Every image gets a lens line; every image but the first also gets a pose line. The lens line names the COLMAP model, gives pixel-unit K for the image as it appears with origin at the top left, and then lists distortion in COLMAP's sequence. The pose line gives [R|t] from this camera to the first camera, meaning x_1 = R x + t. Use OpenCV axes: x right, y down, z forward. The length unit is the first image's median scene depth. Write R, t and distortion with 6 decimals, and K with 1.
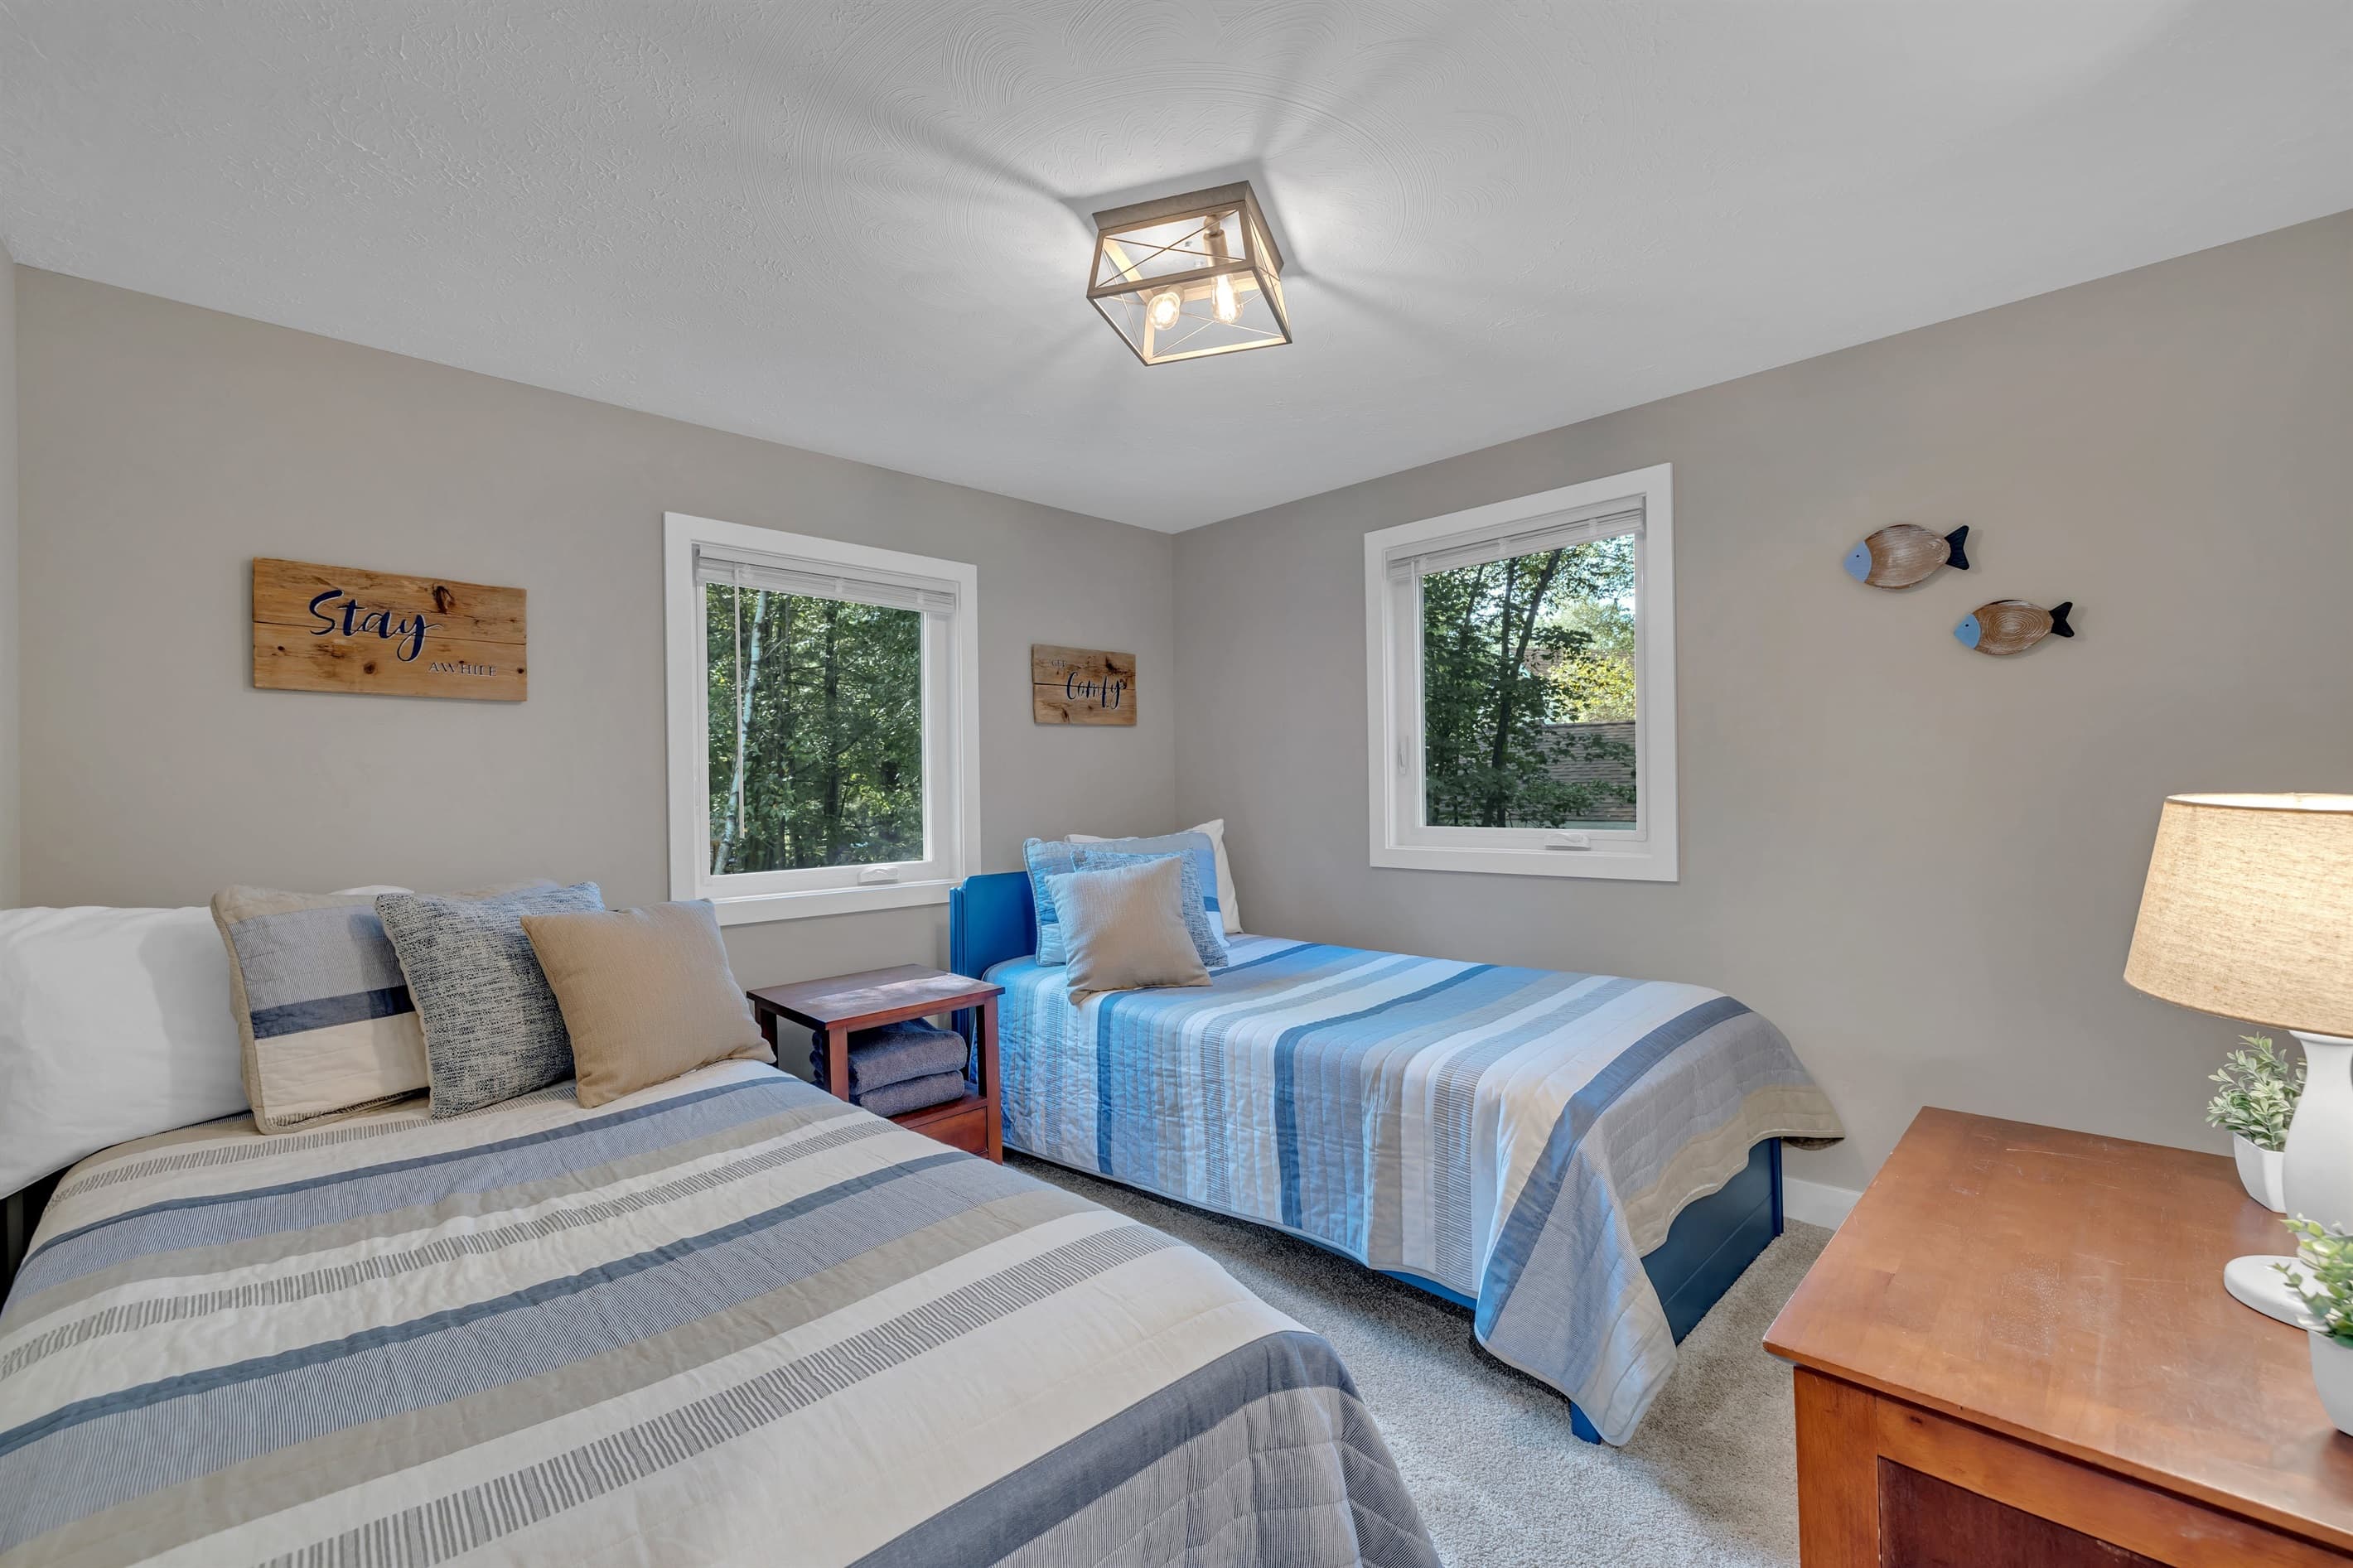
lens RADIAL K [[980.2, 0, 1178.5], [0, 980.2, 790.4], [0, 0, 1]] dist [-0.001242, -0.000557]
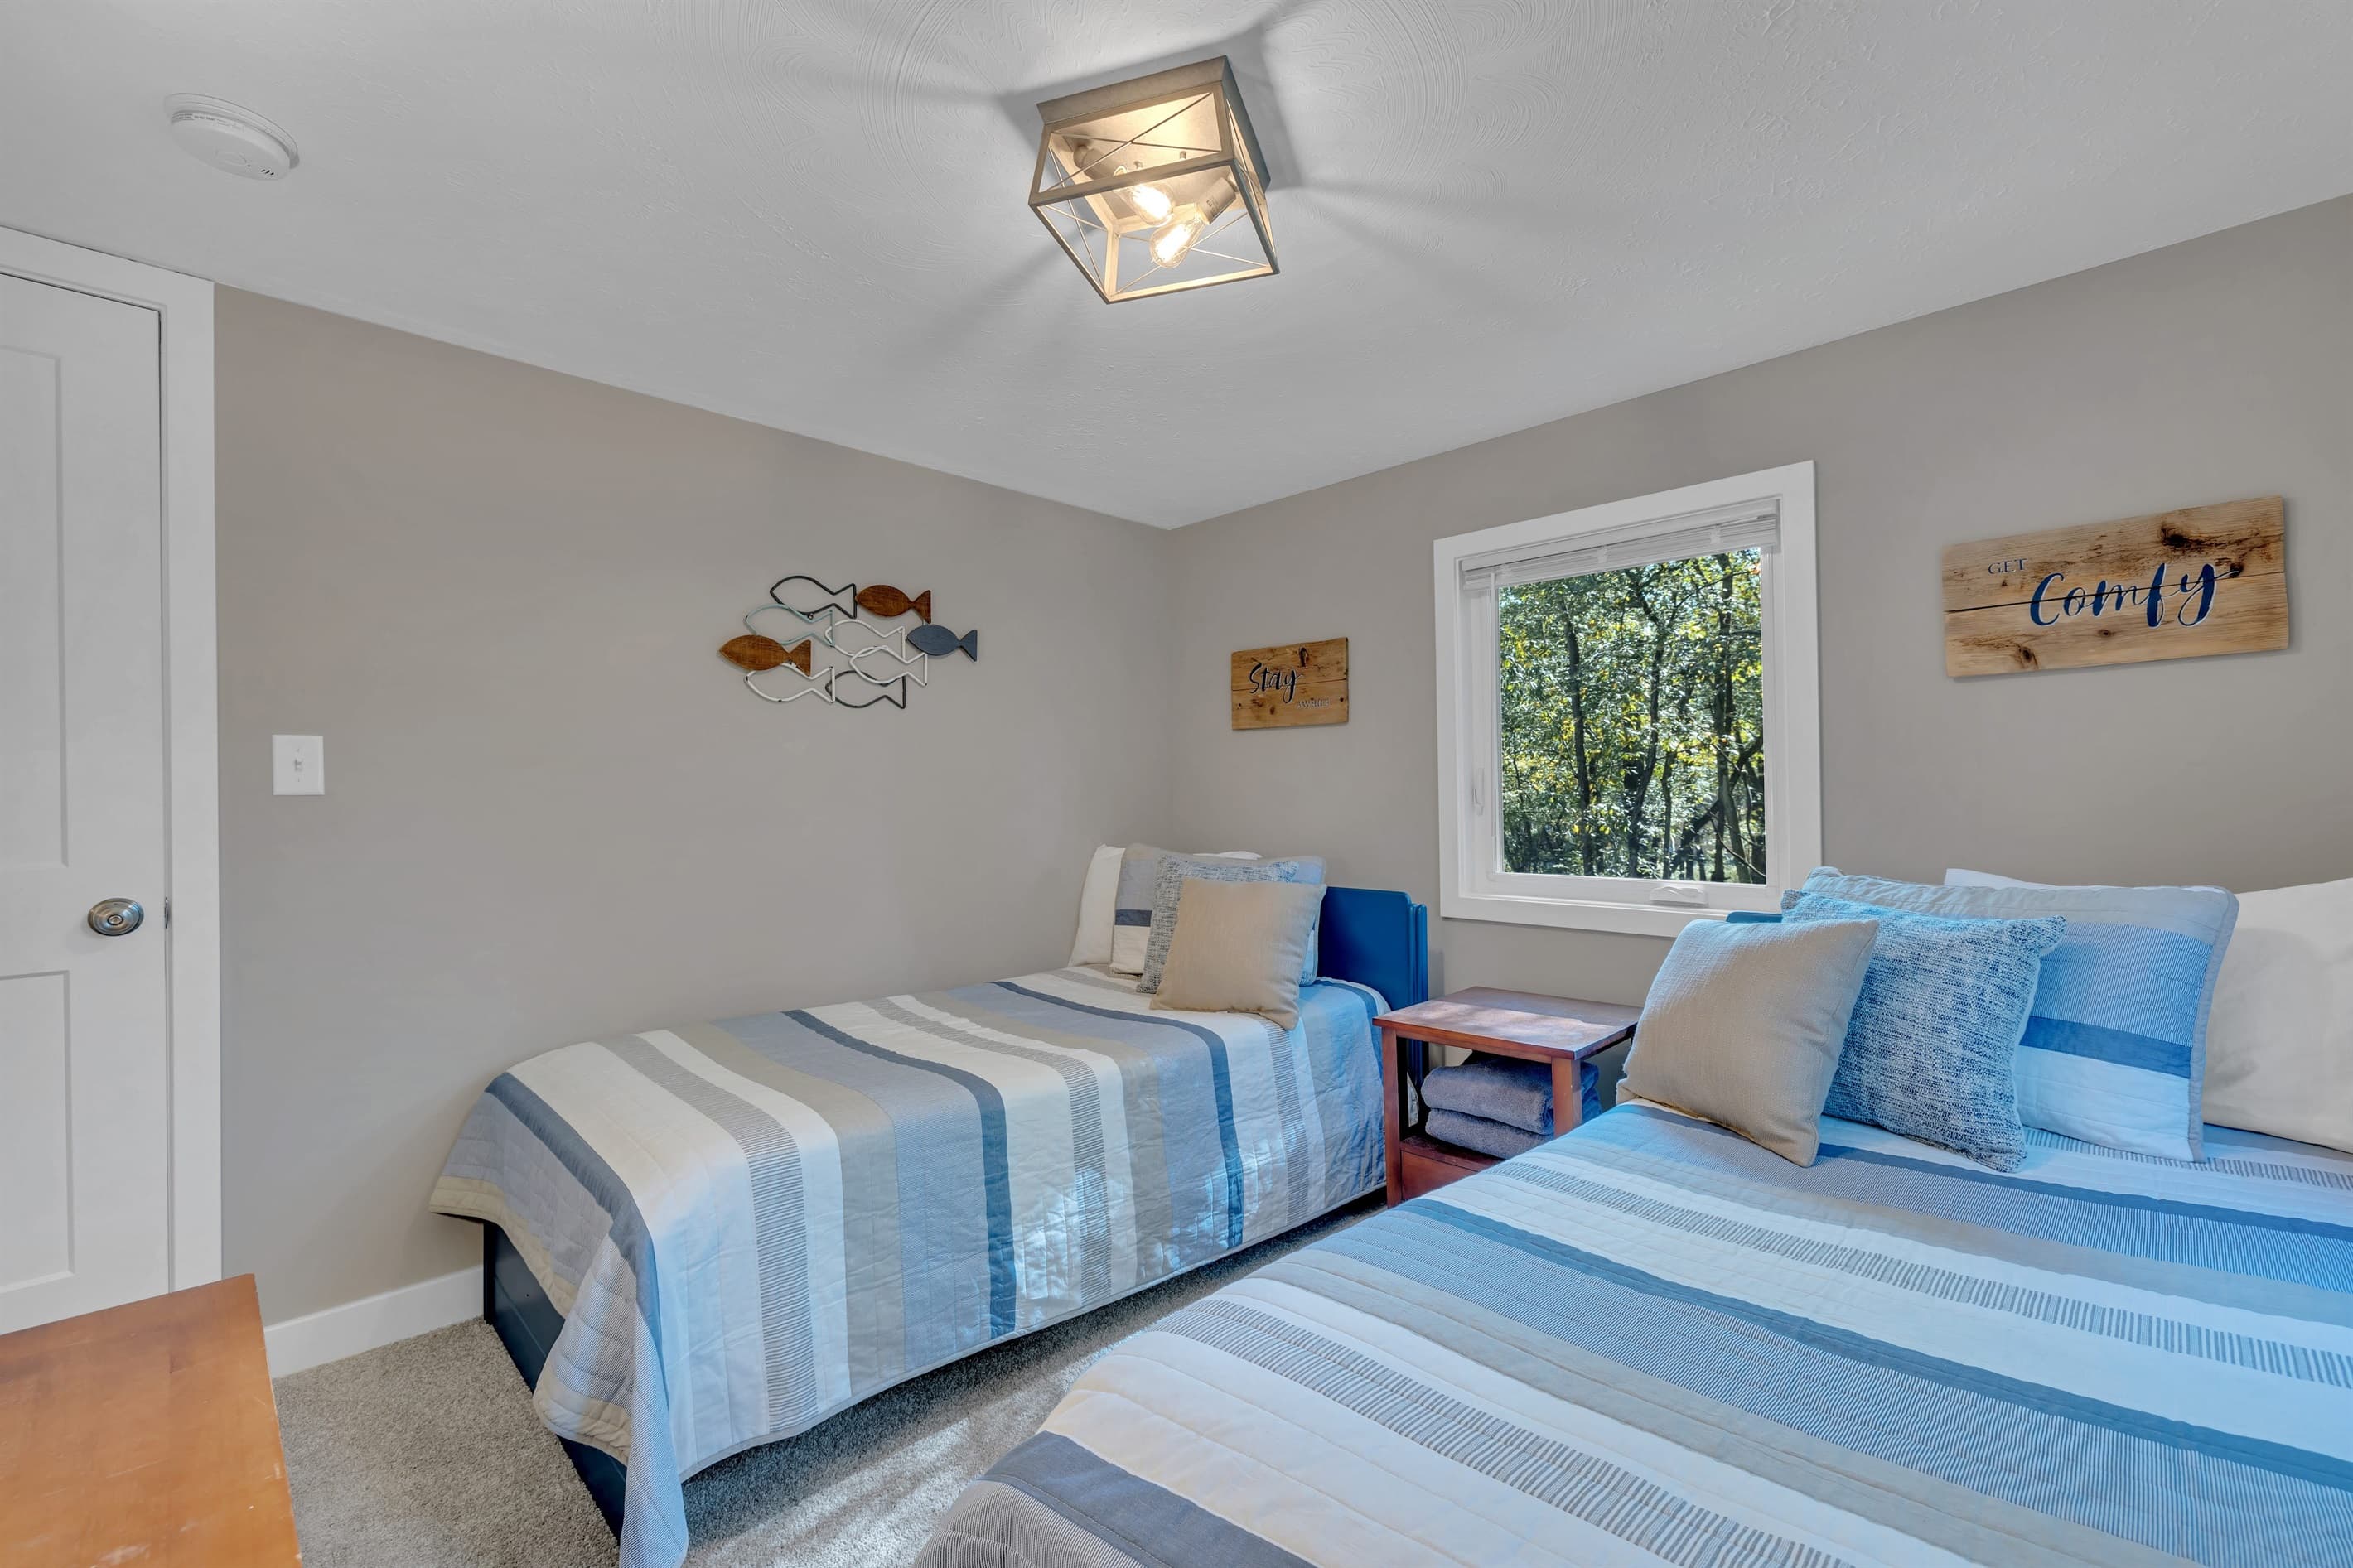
lens RADIAL K [[980.2, 0, 1178.5], [0, 980.2, 790.4], [0, 0, 1]] dist [-0.001242, -0.000557]
pose [[0.010807, 0.012177, -0.999867, 0.658762], [0.010268, 0.999872, 0.012288, -0.018402], [0.999889, -0.010399, 0.010680, 0.772030]]
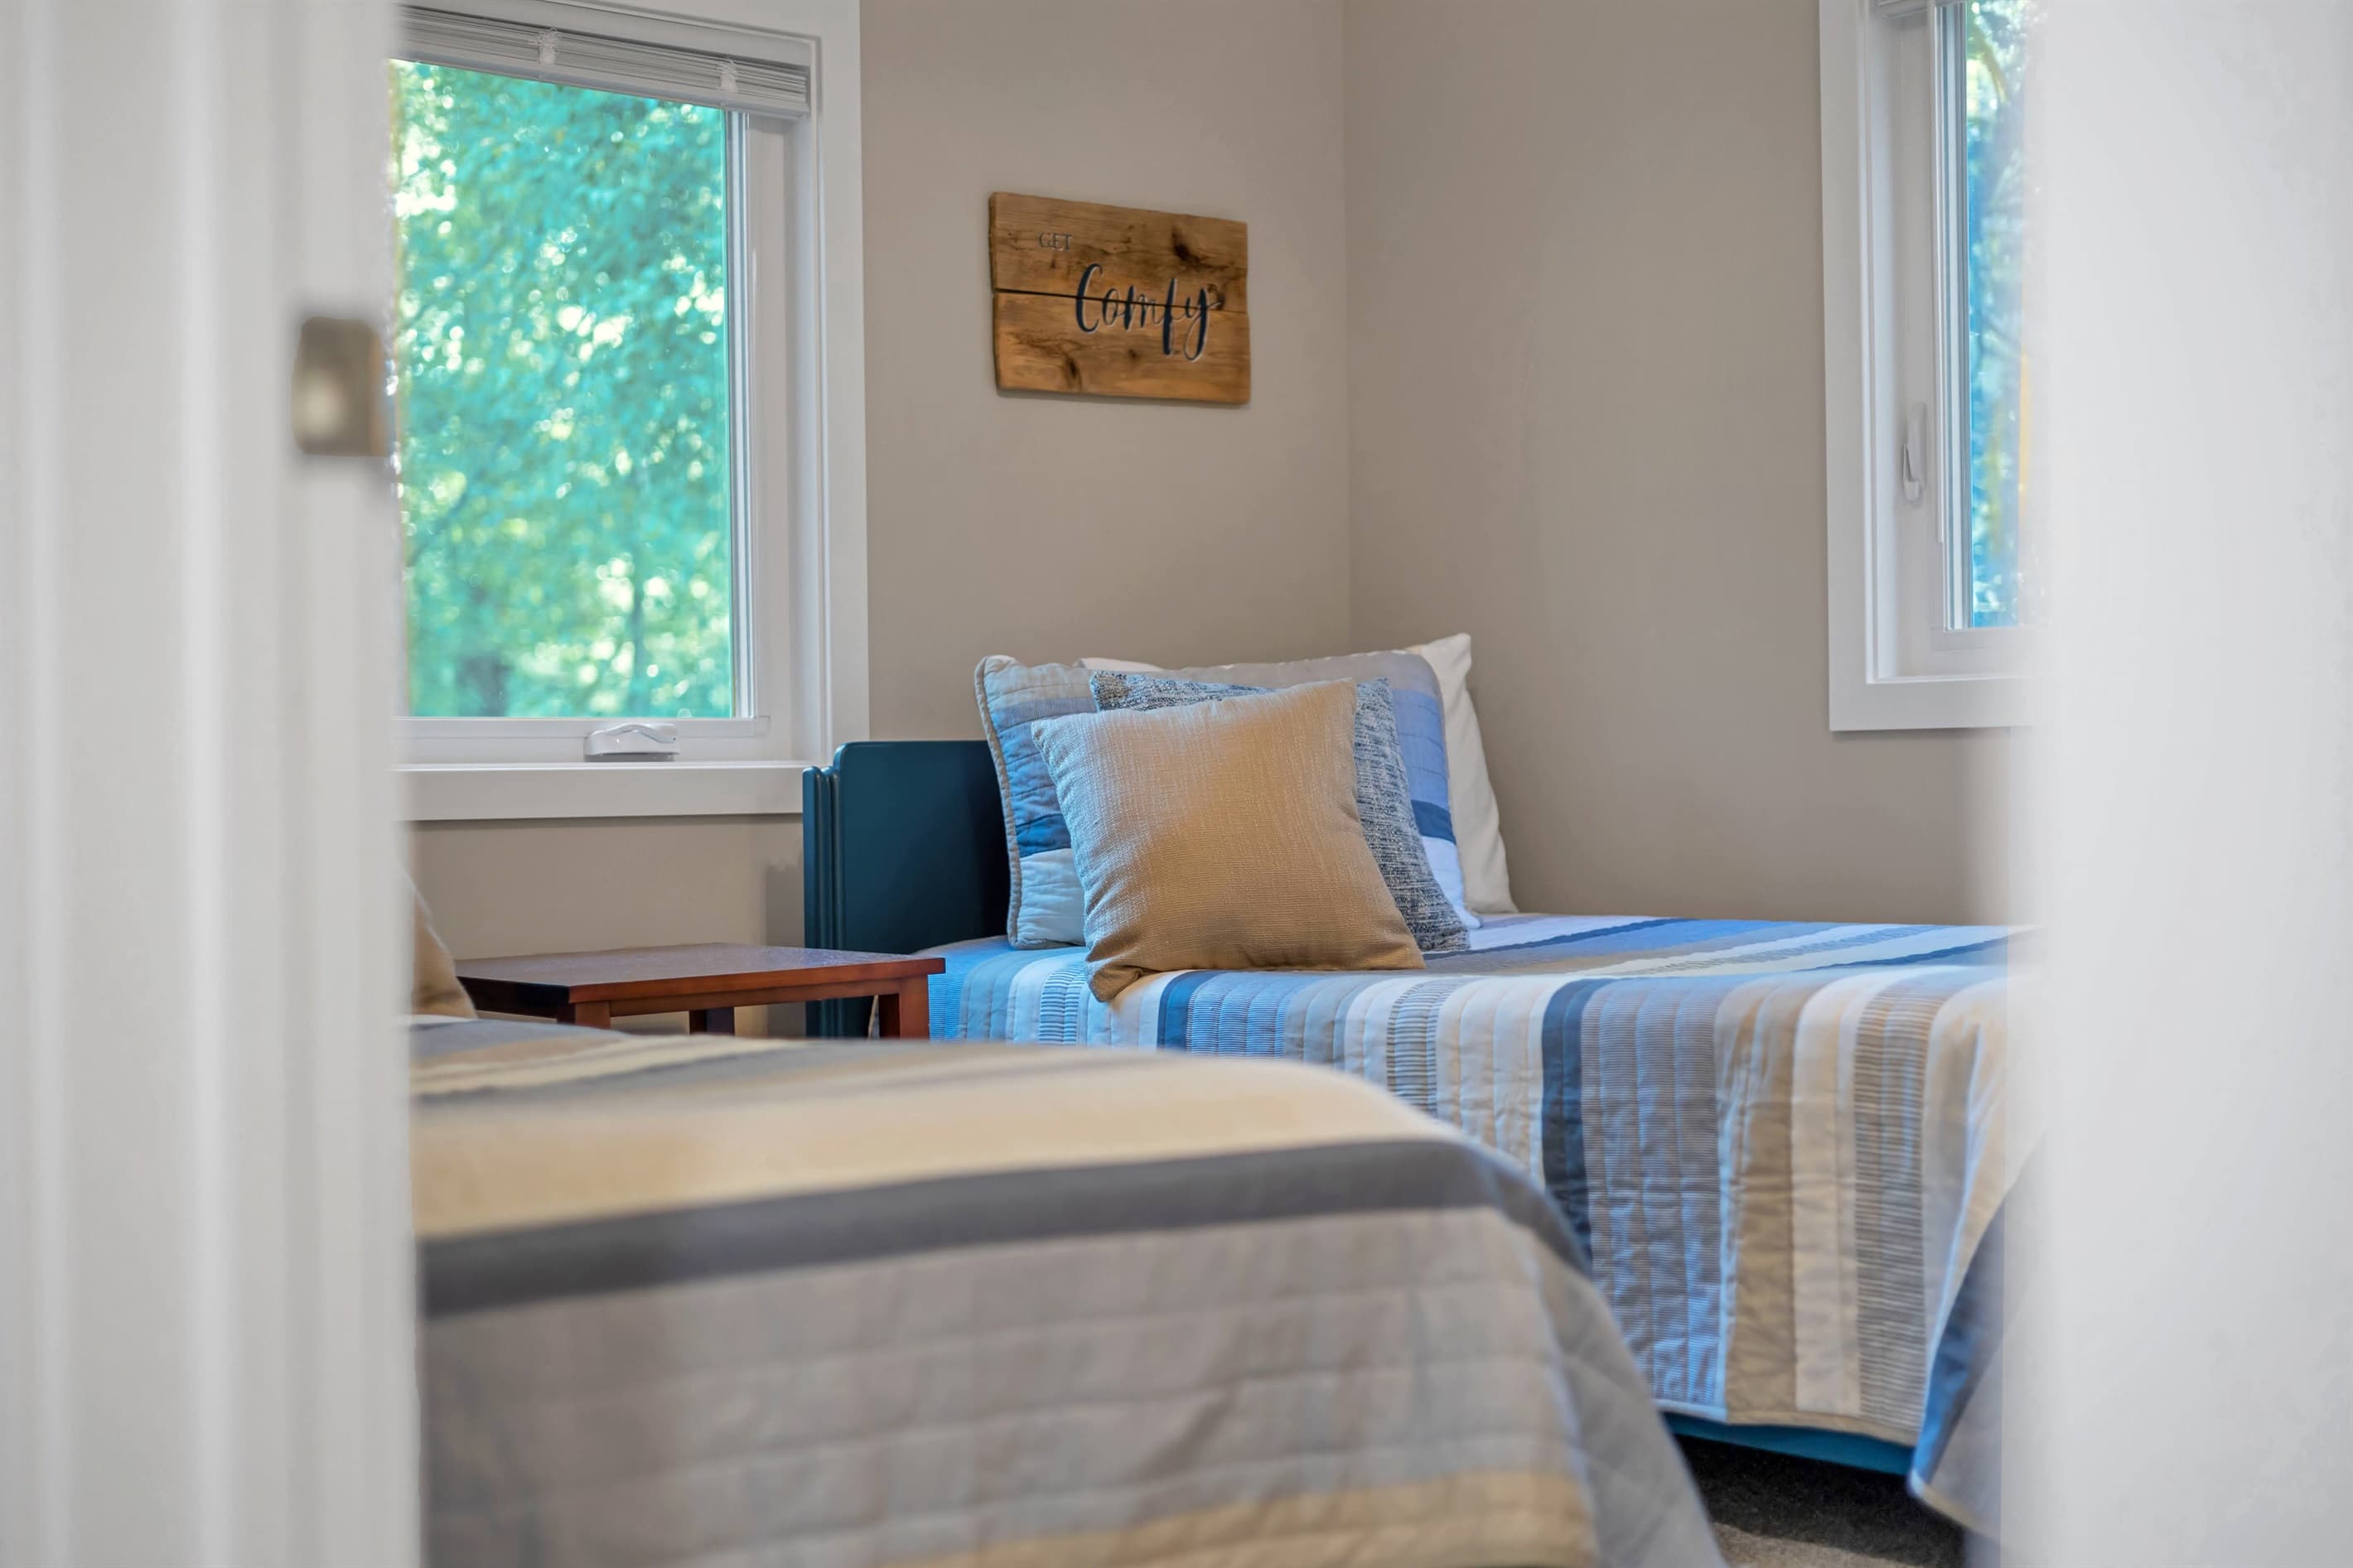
lens RADIAL K [[3298.7, 0, 1216.4], [0, 3298.7, 774.2], [0, 0, 1]] dist [0.039568, 0.036796]
pose [[0.998254, -0.003801, -0.058943, 0.034376], [0.003337, 0.999963, -0.007967, 0.150472], [0.058971, 0.007757, 0.998230, -0.521907]]
